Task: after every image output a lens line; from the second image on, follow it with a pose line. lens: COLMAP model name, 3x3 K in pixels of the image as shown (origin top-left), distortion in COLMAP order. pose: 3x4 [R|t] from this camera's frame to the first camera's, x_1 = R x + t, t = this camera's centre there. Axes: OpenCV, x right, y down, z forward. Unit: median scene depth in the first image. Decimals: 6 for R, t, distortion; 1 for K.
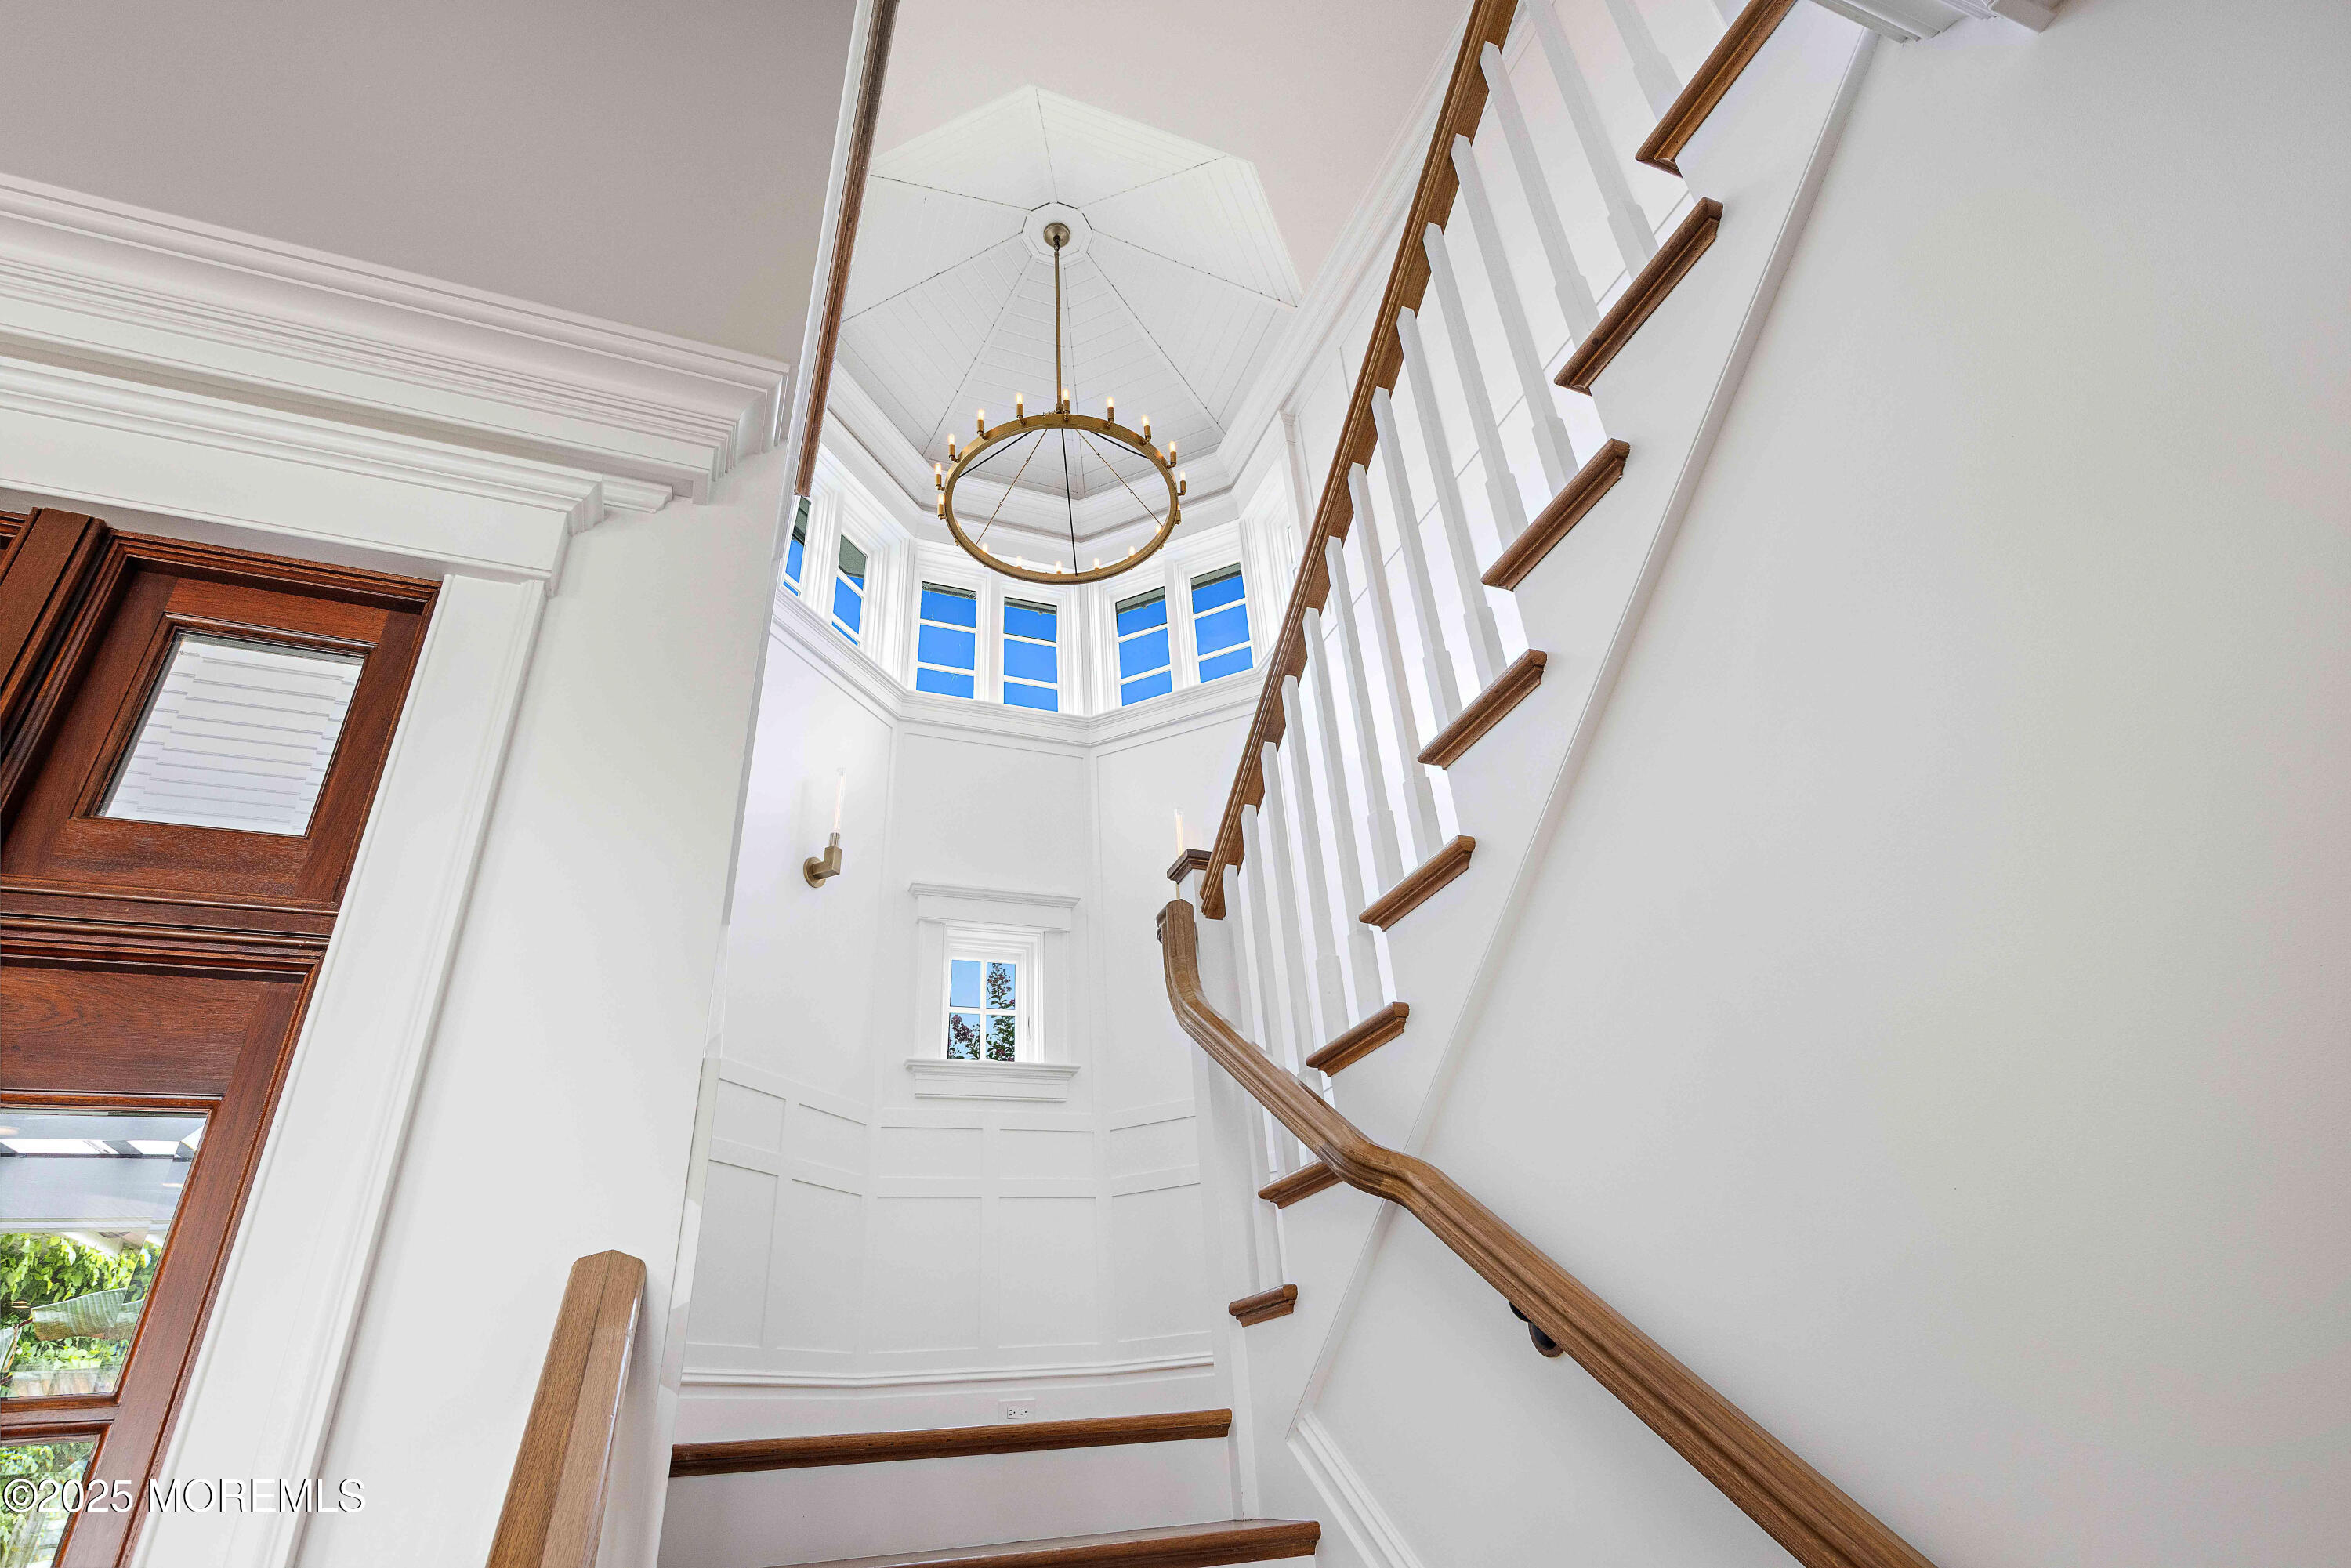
lens RADIAL K [[1170.8, 0, 1175.5], [0, 1170.8, 784.0], [0, 0, 1]] dist [0.001353, 0.000081]
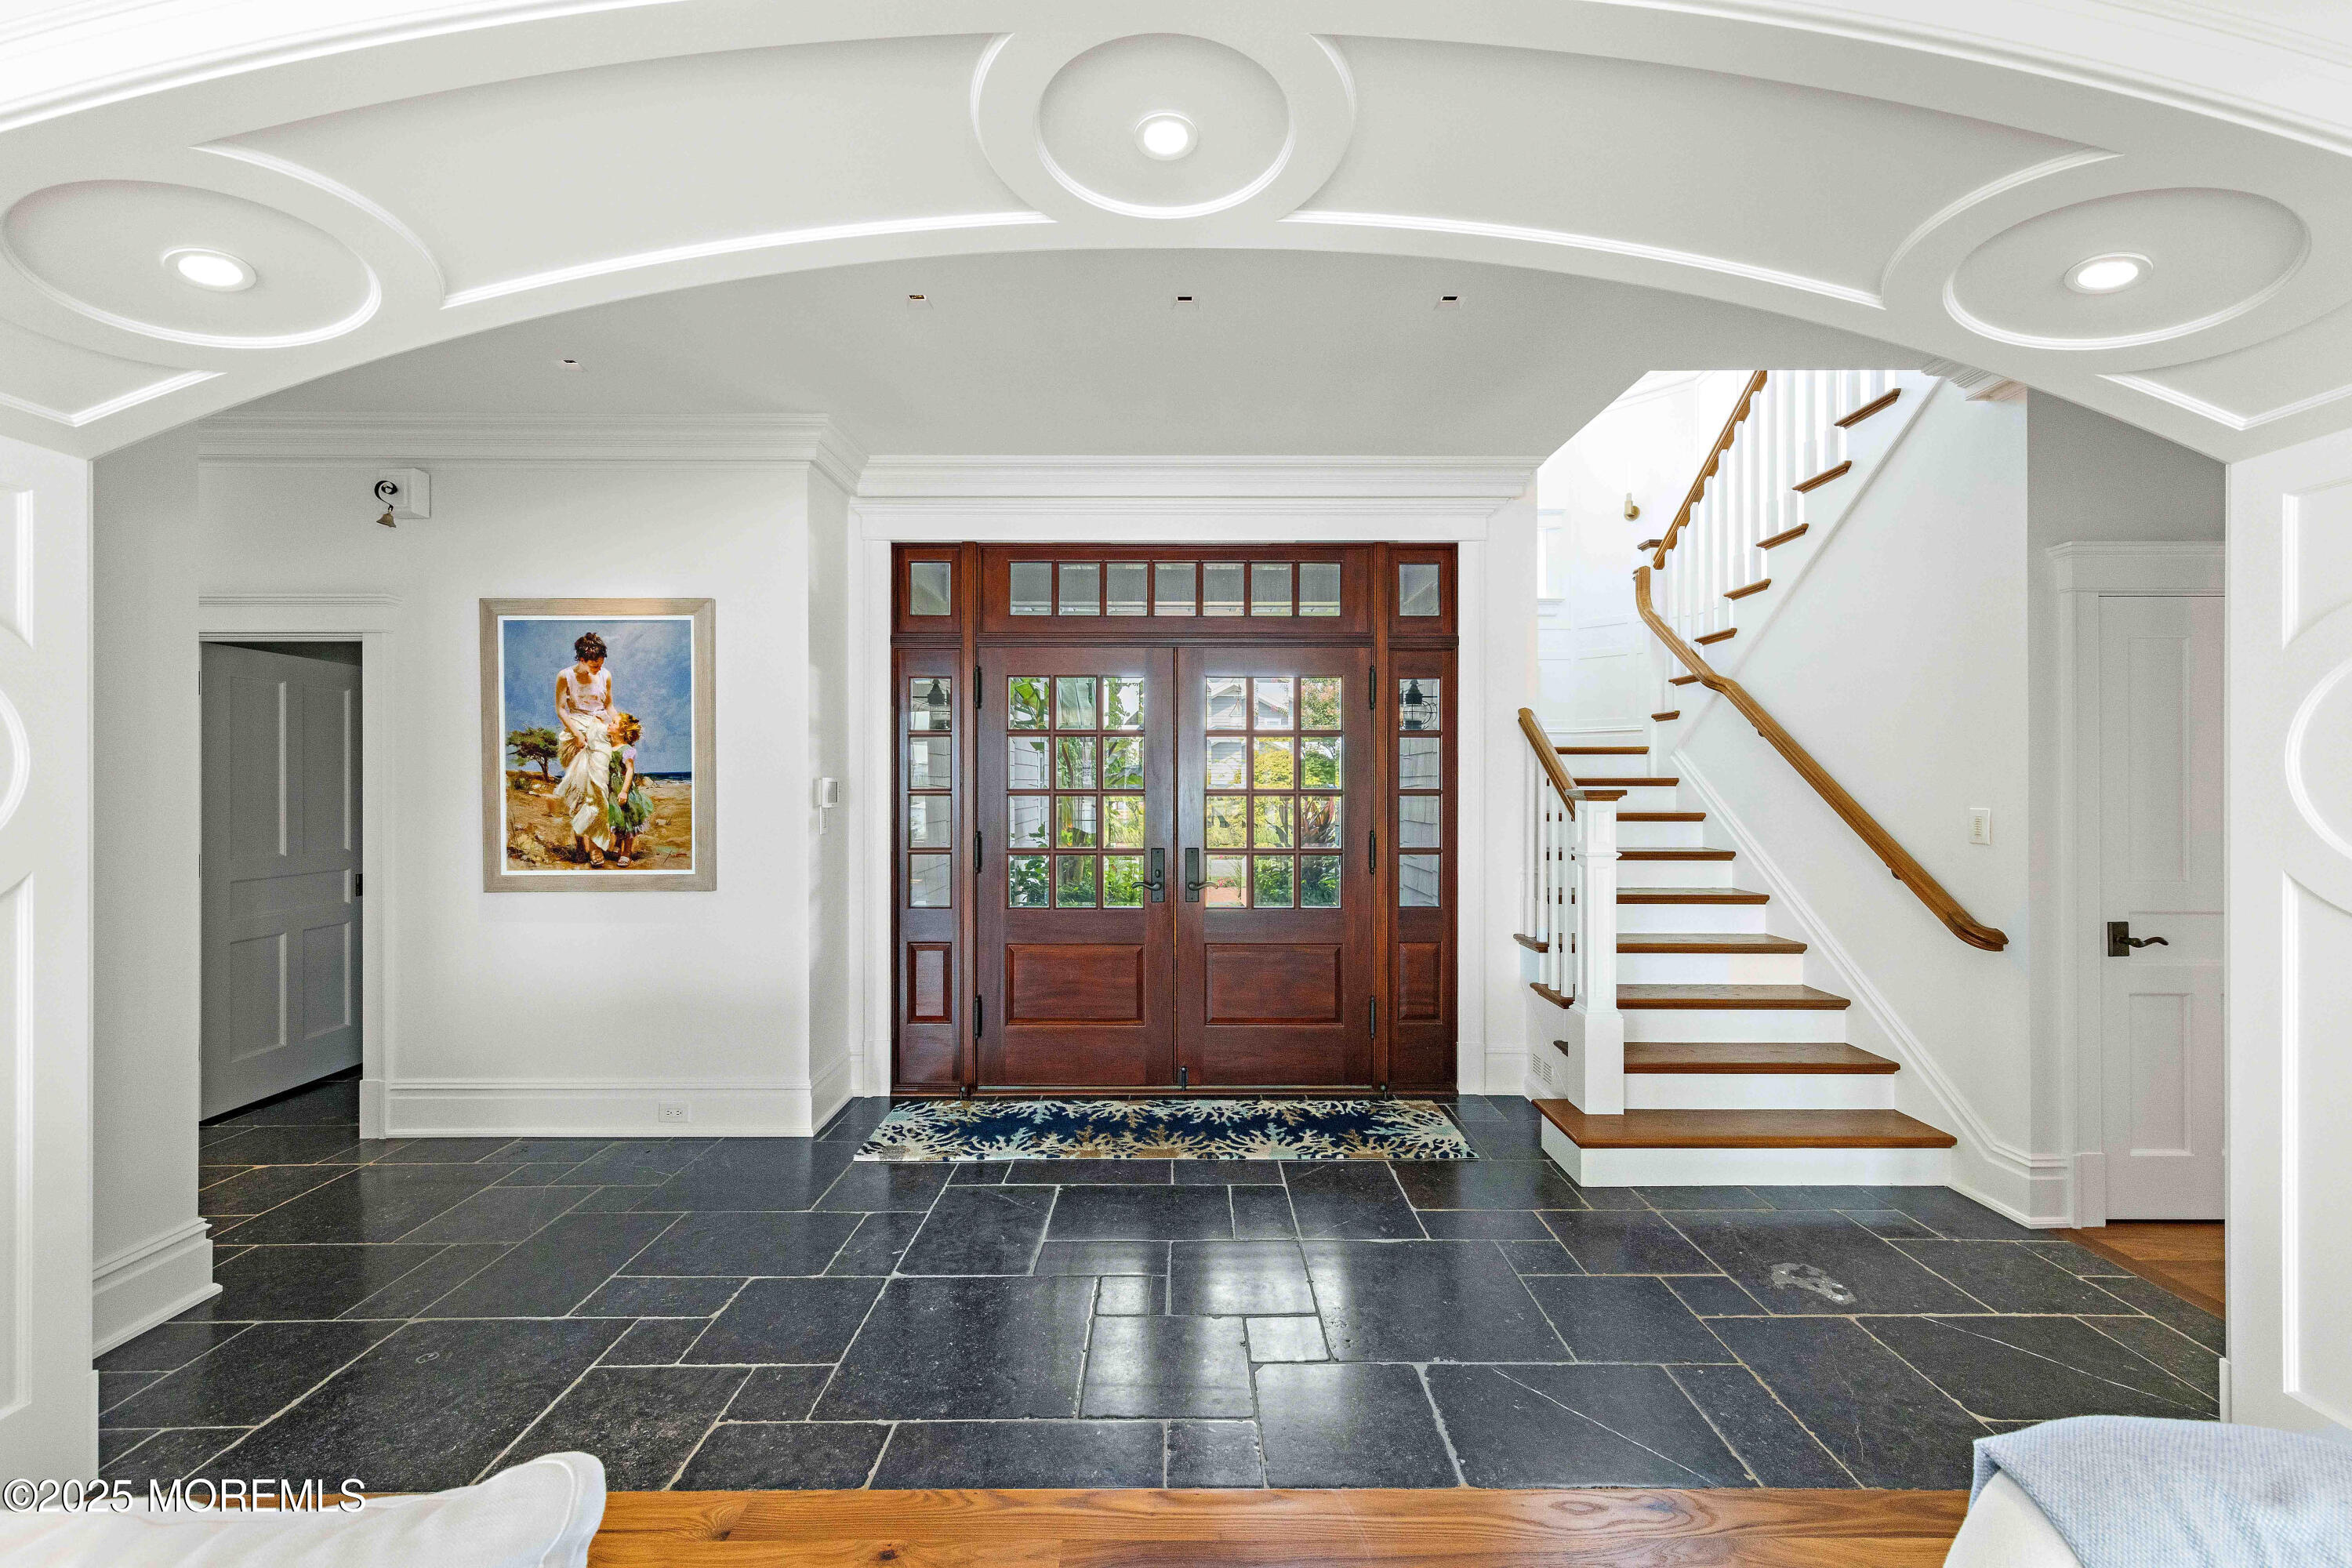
lens RADIAL K [[895.4, 0, 1176.0], [0, 895.4, 784.0], [0, 0, 1]] dist [0.000638, 0.000021]
pose [[0.927032, 0.067294, -0.368895, -0.227094], [0.130614, 0.864210, 0.485882, -0.674125], [0.351500, -0.498611, 0.792360, -1.326598]]
